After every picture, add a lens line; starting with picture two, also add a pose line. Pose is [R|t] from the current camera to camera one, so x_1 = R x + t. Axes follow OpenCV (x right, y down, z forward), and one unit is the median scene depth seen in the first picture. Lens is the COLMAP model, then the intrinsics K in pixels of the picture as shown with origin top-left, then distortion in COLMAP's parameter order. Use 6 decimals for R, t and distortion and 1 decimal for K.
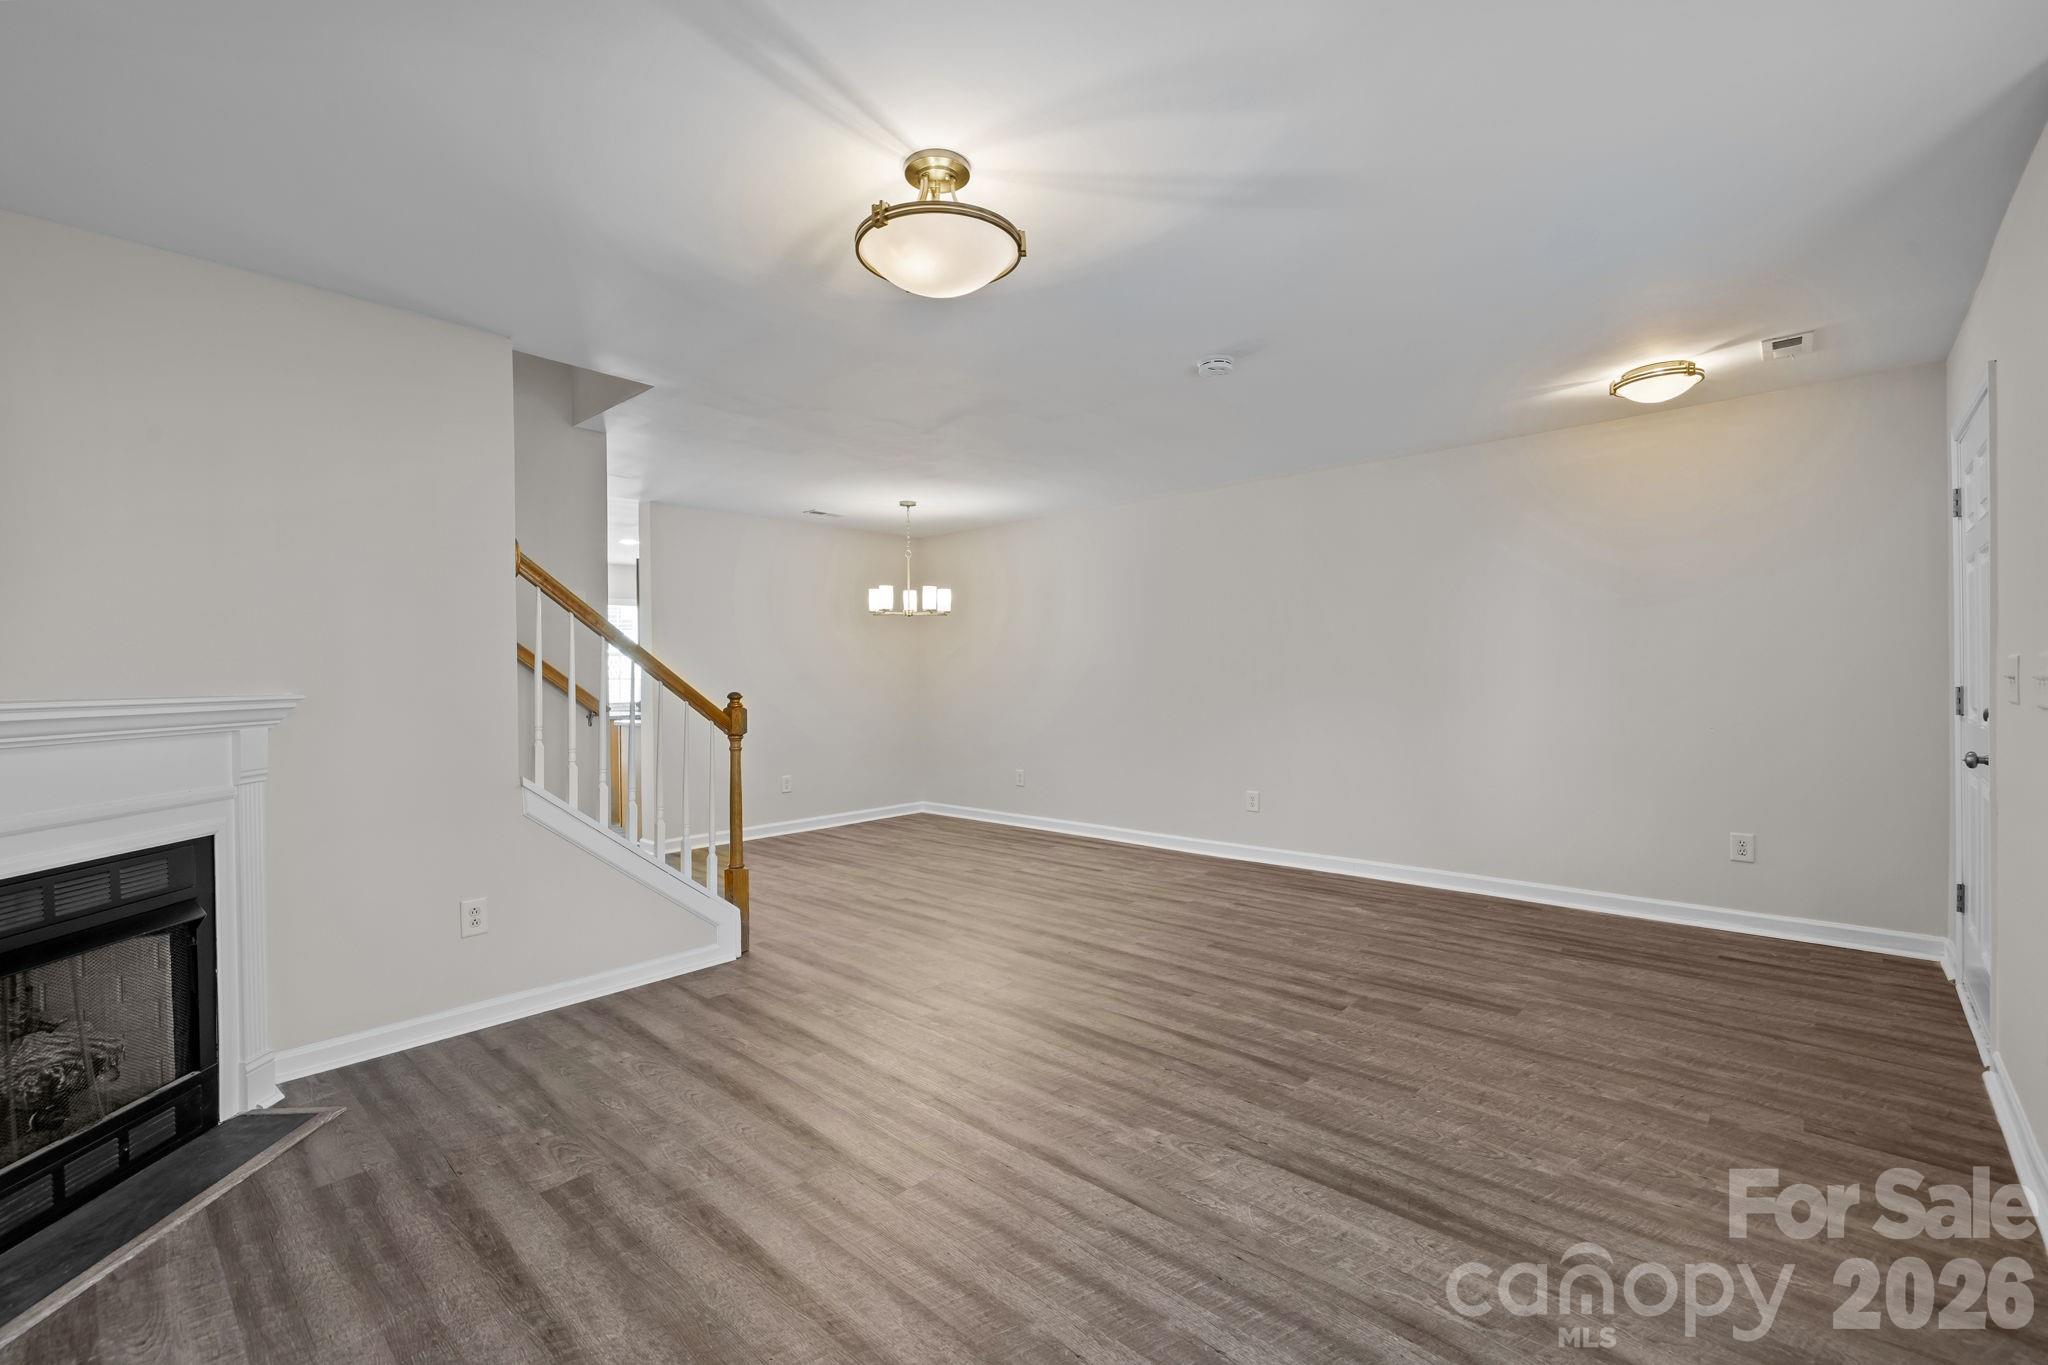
lens RADIAL K [[893.6, 0, 1011.5], [0, 893.6, 679.3], [0, 0, 1]] dist [0.008142, -0.000220]
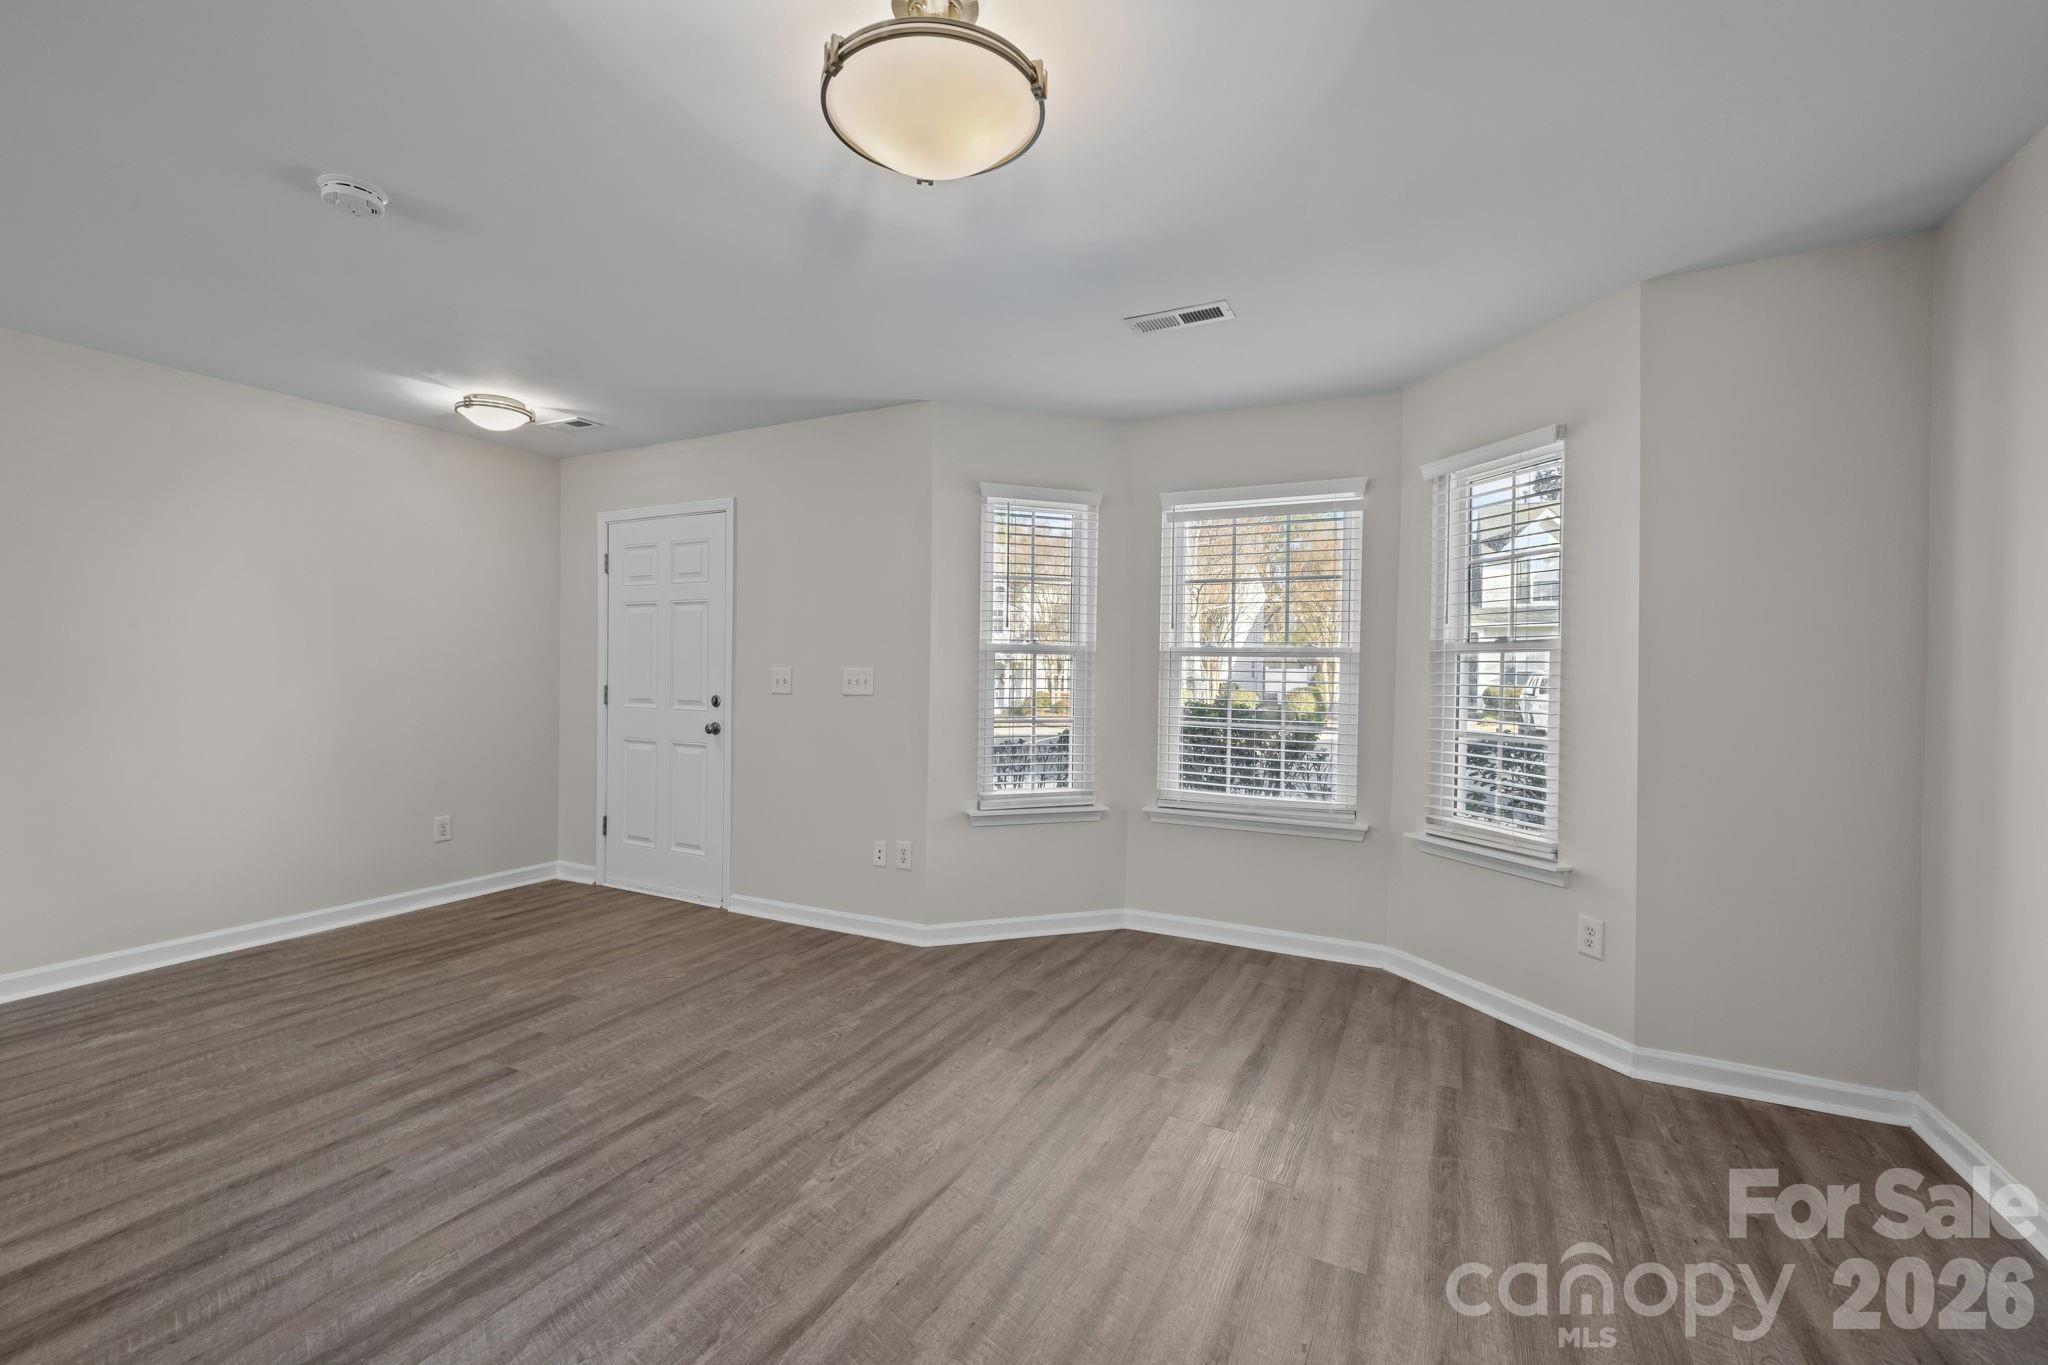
lens RADIAL K [[851.1, 0, 1014.4], [0, 851.1, 681.5], [0, 0, 1]] dist [-0.000603, -0.000862]
pose [[-0.263324, -0.001557, 0.964706, -0.529969], [-0.000954, 0.999999, 0.001353, -0.000885], [-0.964707, -0.000564, -0.263326, 0.755325]]
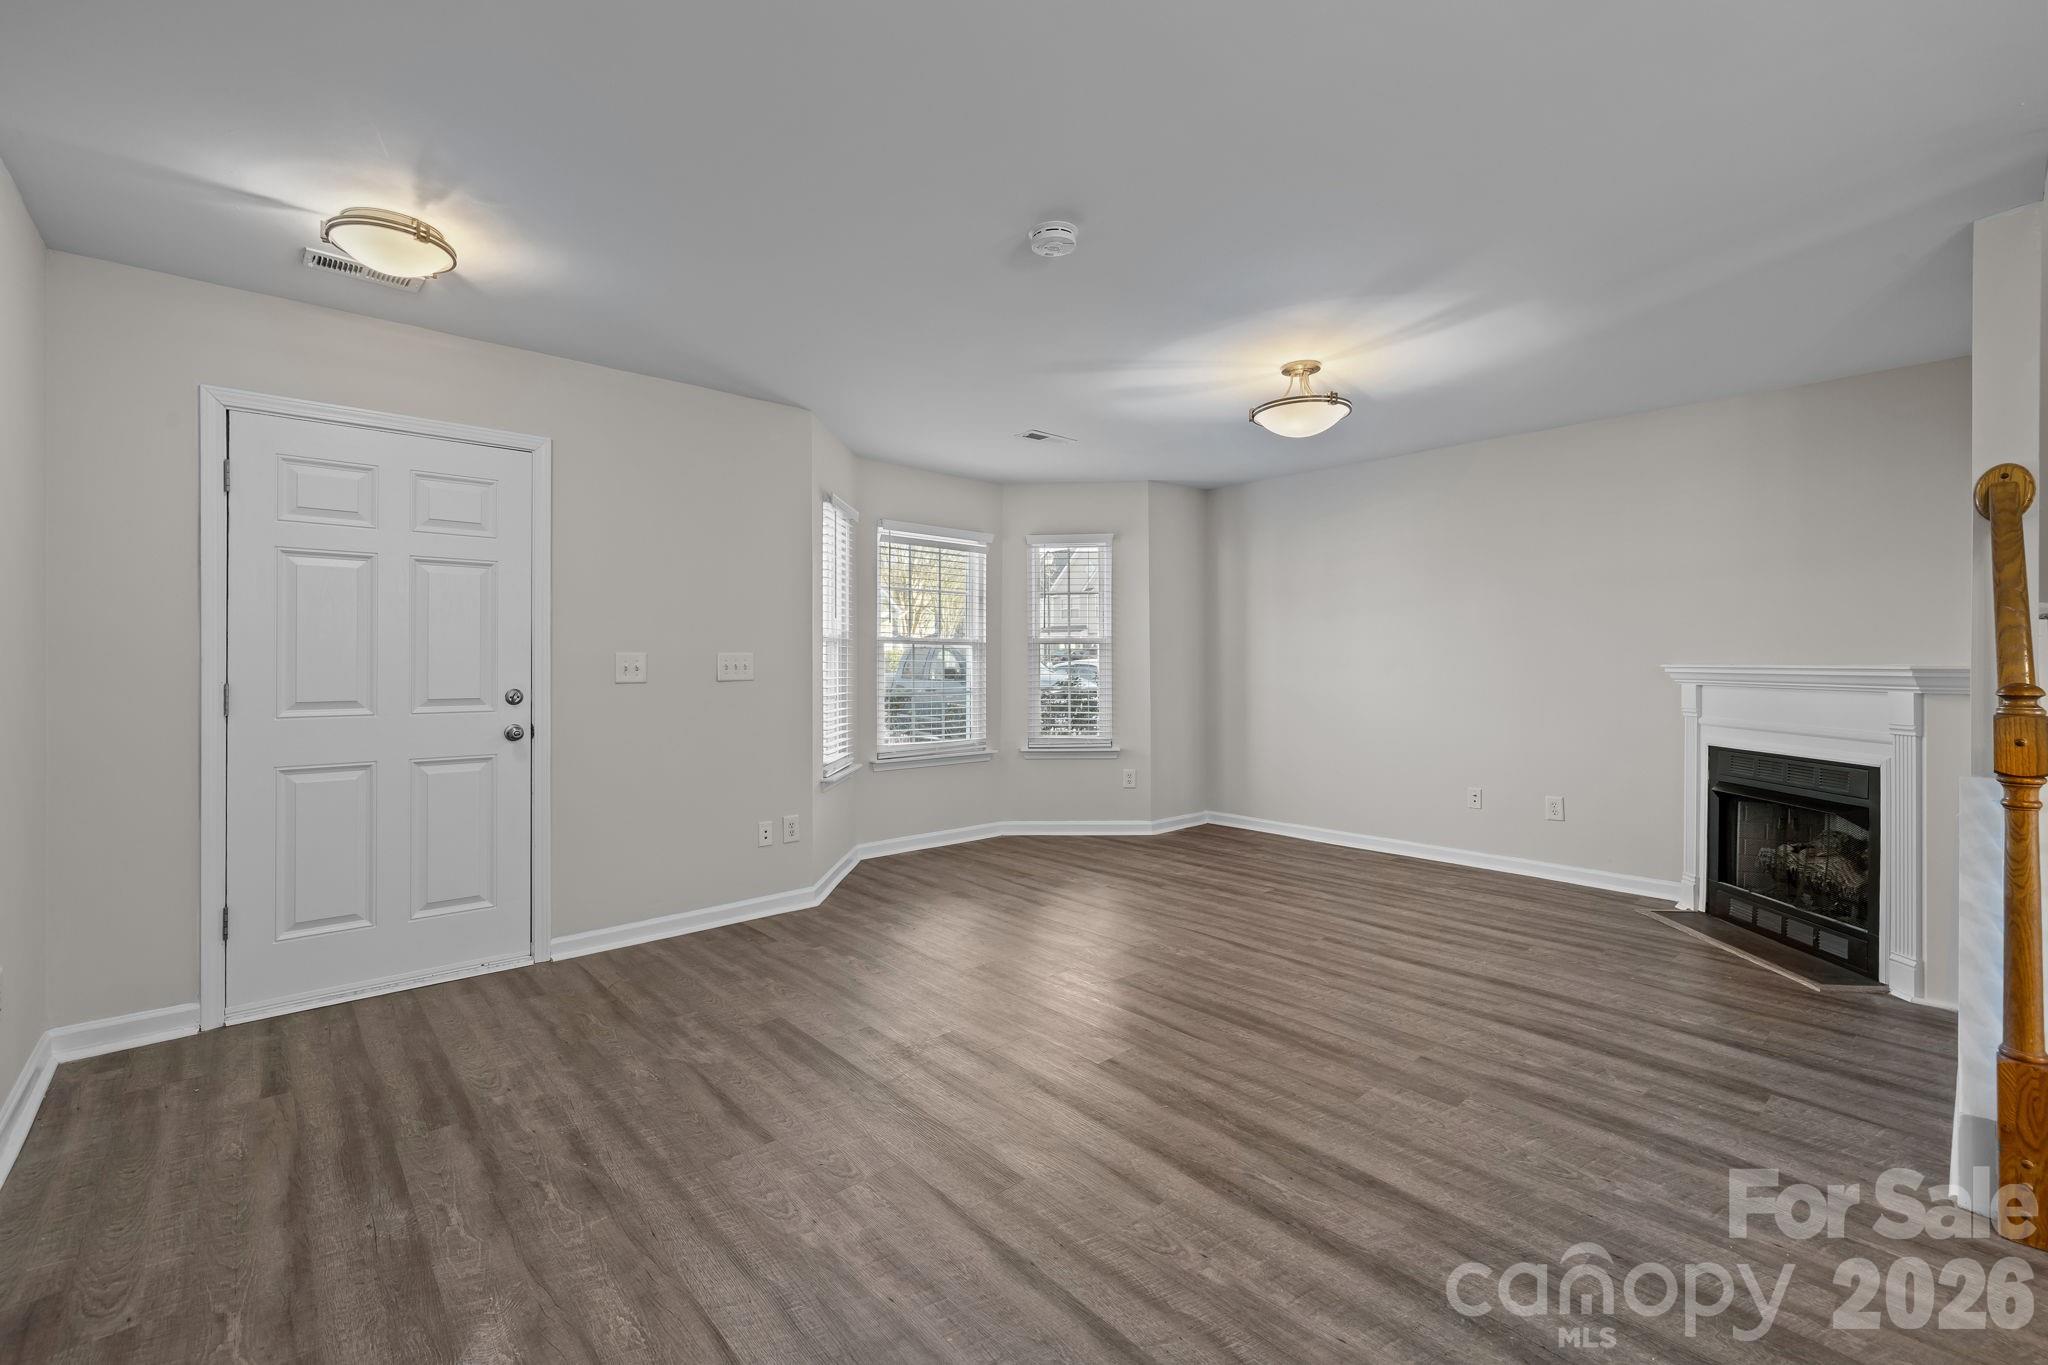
lens RADIAL K [[851.1, 0, 1002.7], [0, 851.1, 661.6], [0, 0, 1]] dist [-0.000603, -0.000862]
pose [[-0.992636, 0.012027, 0.120535, 0.205068], [0.012924, 0.999894, 0.006662, -0.010242], [-0.120442, 0.008171, -0.992687, 1.834287]]
